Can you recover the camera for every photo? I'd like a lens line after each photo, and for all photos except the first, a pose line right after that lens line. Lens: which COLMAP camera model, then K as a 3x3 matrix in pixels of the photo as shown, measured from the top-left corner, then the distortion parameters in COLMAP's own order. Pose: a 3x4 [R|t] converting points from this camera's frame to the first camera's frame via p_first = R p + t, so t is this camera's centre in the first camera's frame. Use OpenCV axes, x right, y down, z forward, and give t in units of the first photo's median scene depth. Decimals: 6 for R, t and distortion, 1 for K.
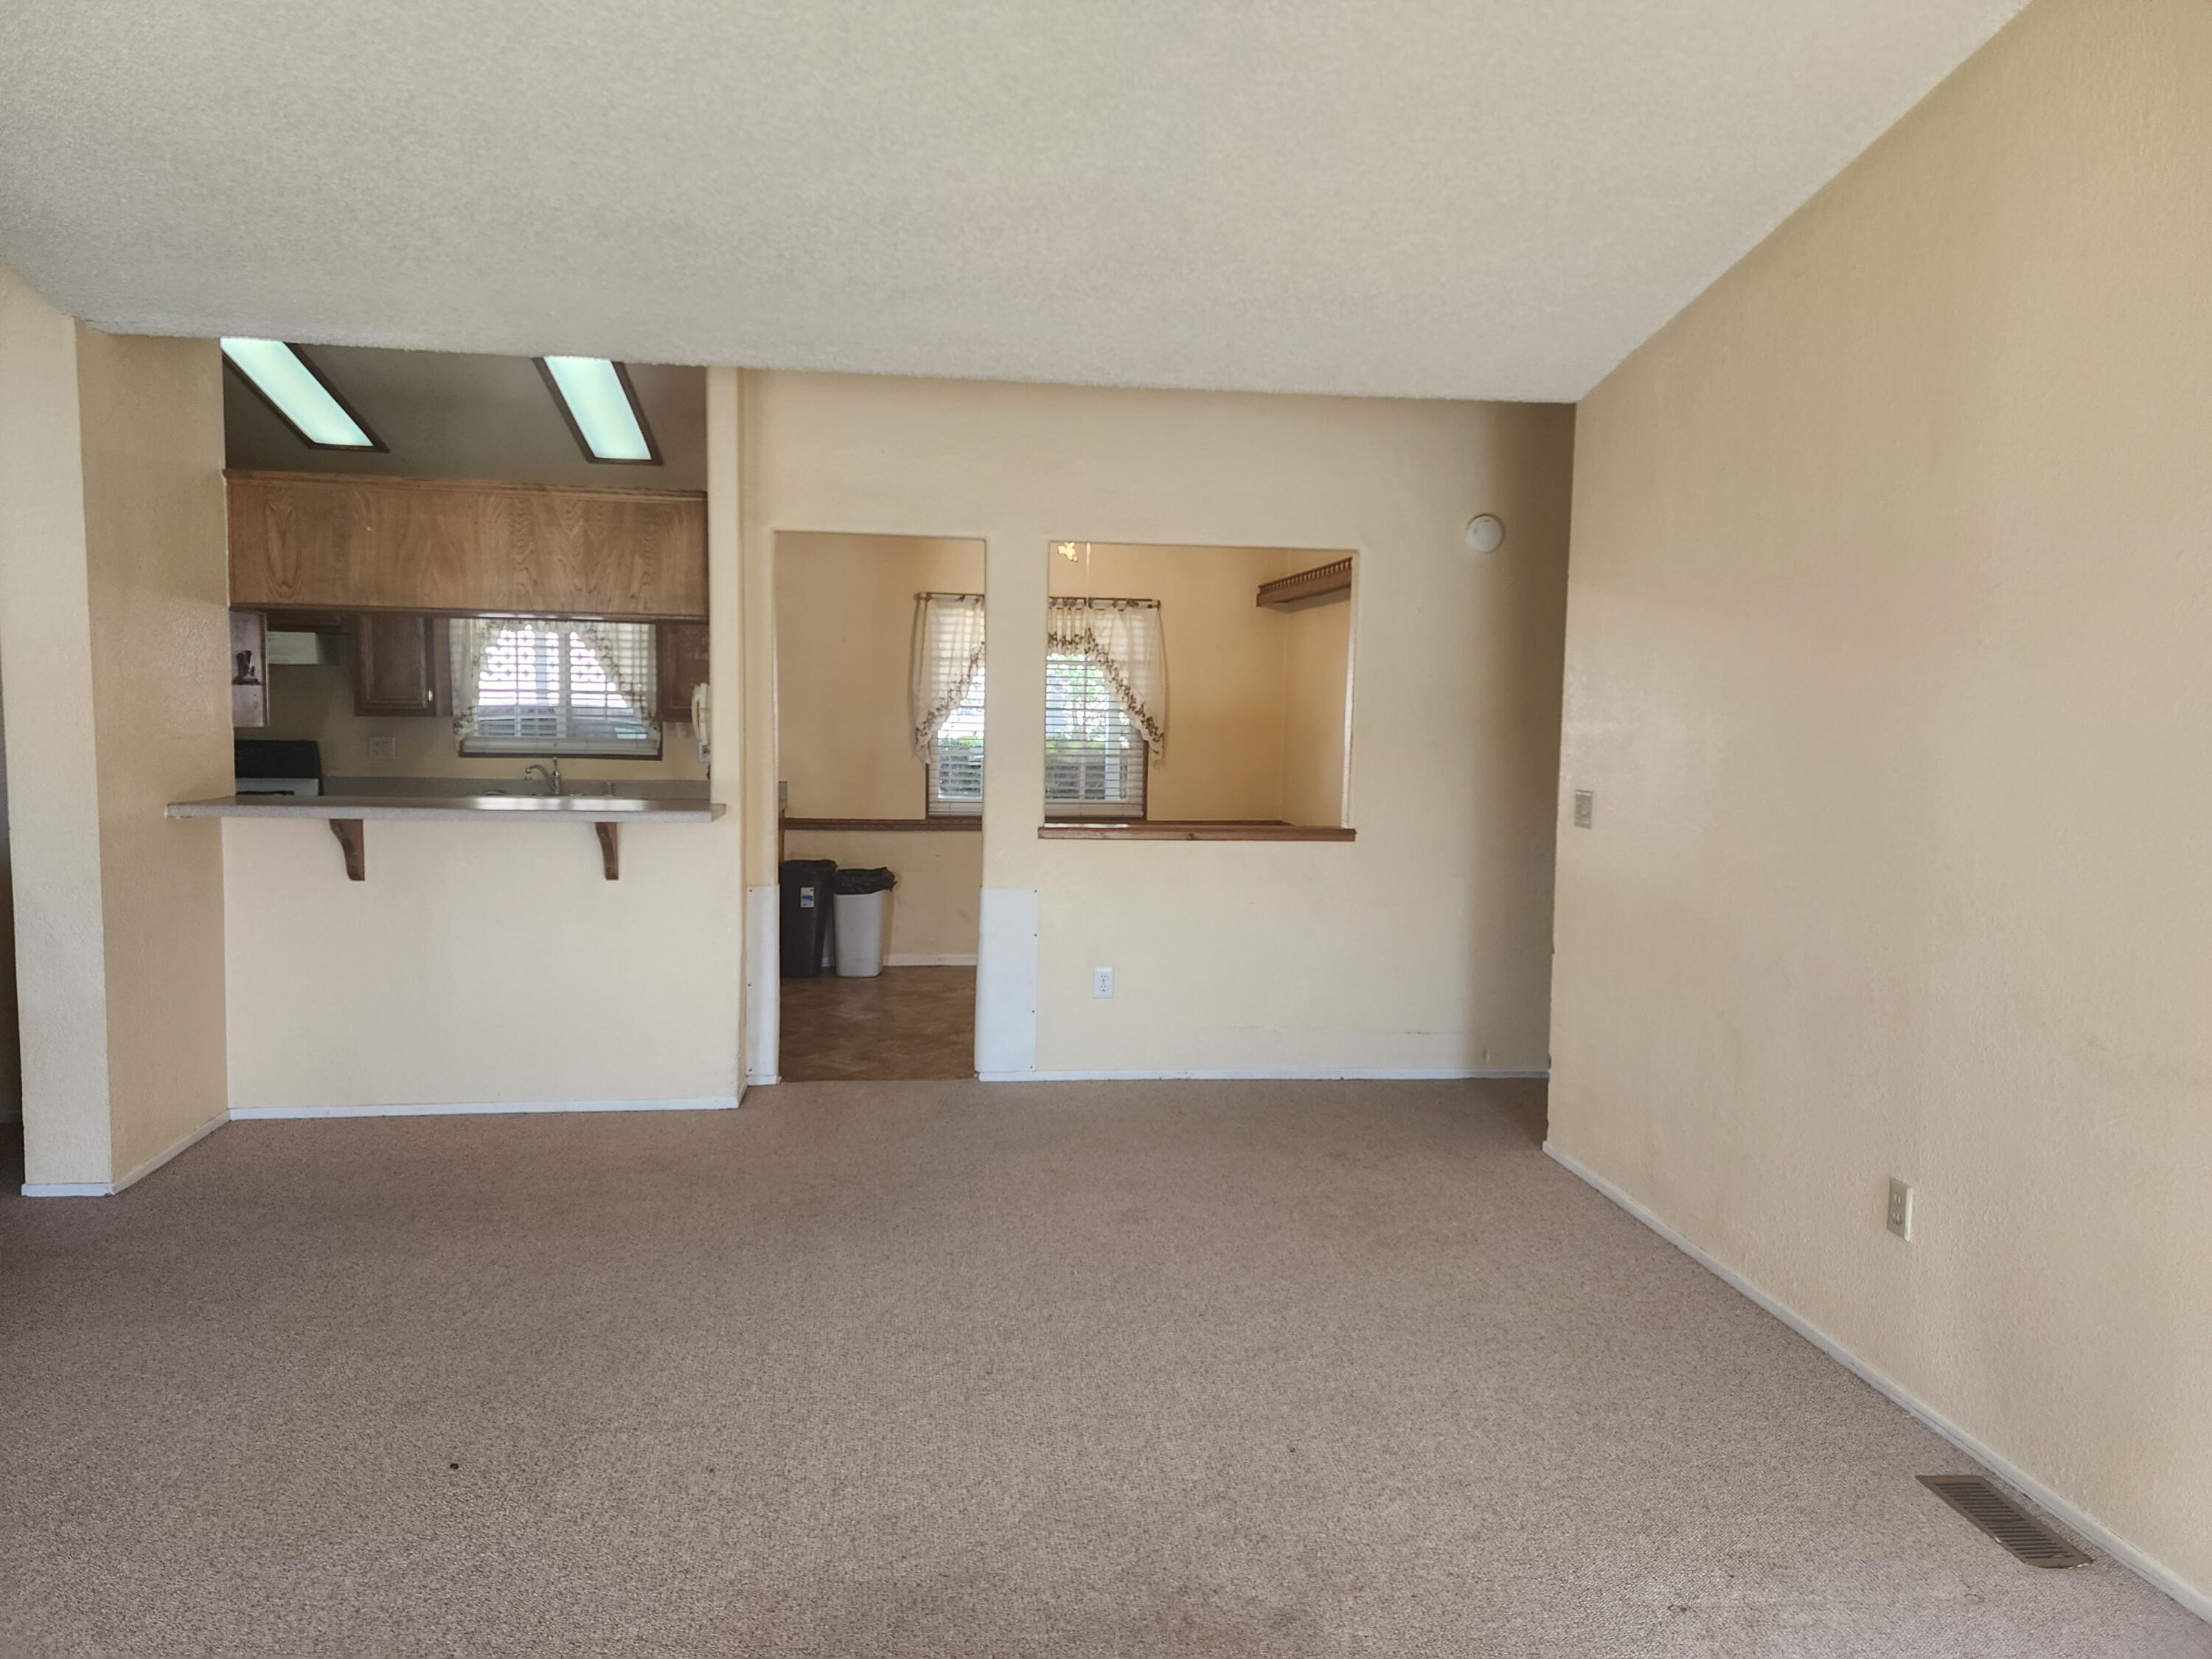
lens RADIAL K [[1481.2, 0, 1080.7], [0, 1481.2, 797.3], [0, 0, 1]] dist [0.083604, -0.079362]
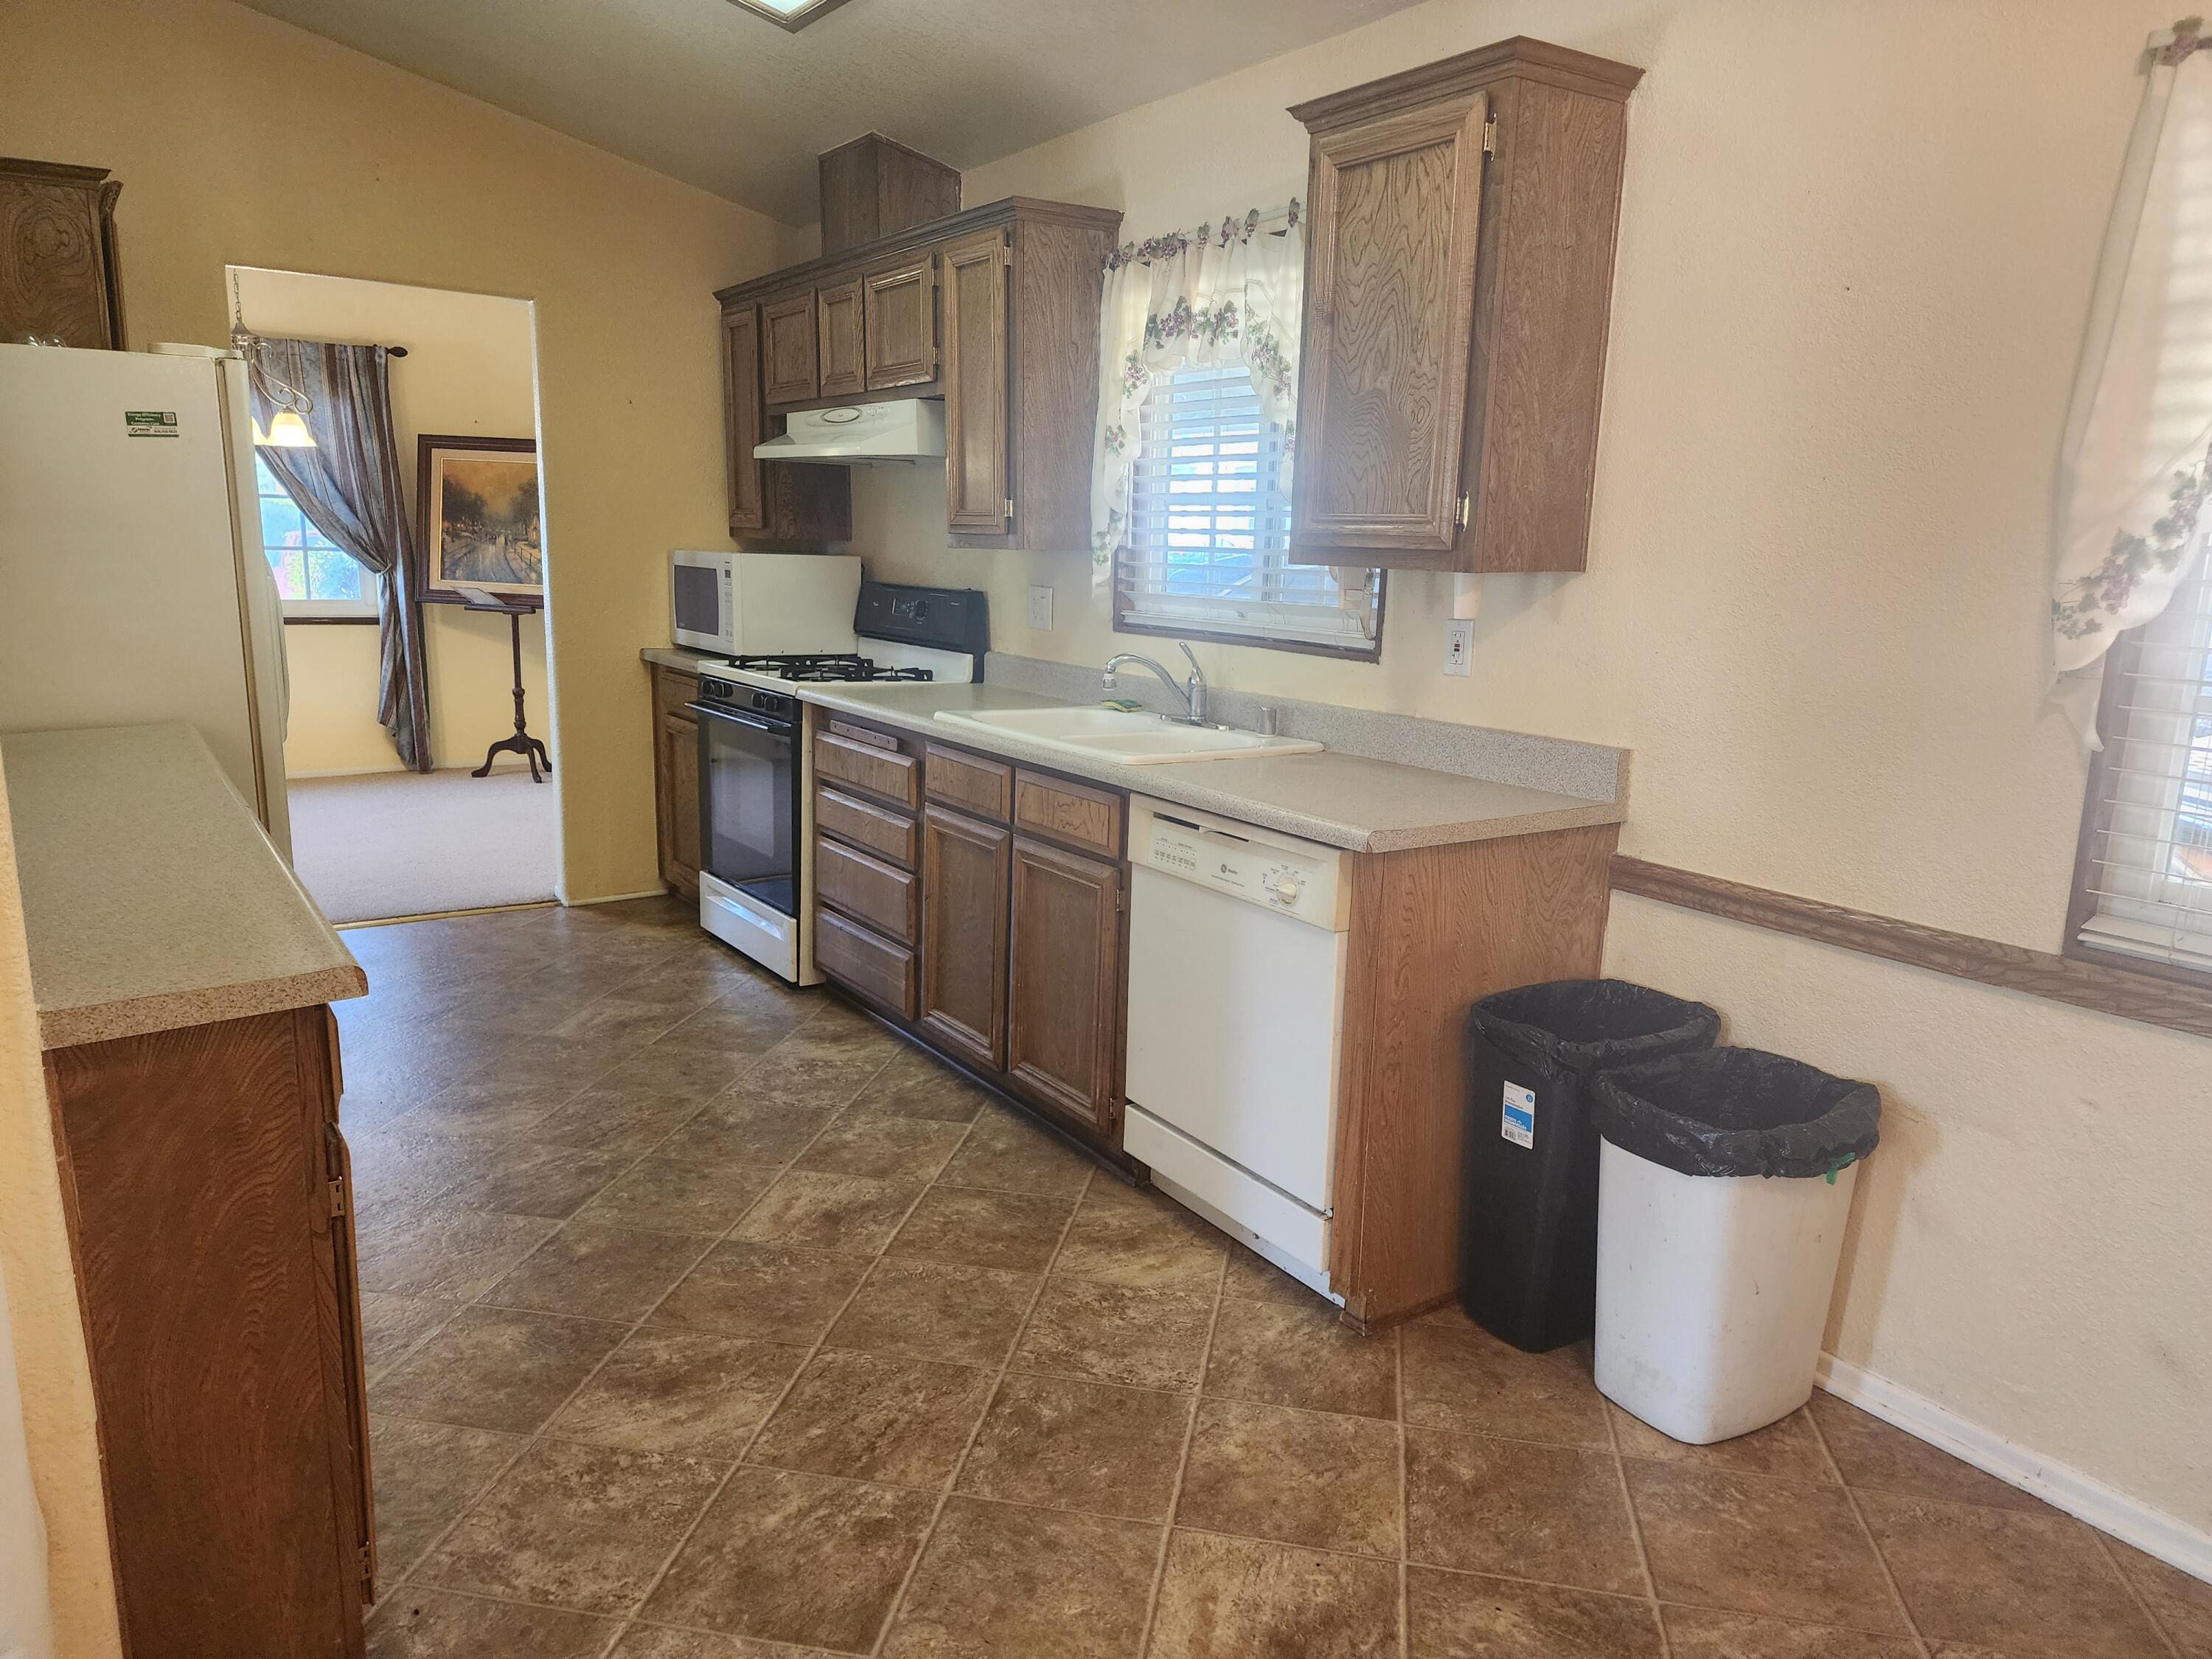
lens RADIAL K [[1481.2, 0, 1116.7], [0, 1481.2, 835.0], [0, 0, 1]] dist [0.083604, -0.079362]
pose [[0.455844, 0.172222, -0.873239, 0.075970], [-0.069803, 0.984997, 0.157825, -0.056847], [0.887318, -0.010990, 0.461027, 1.124689]]
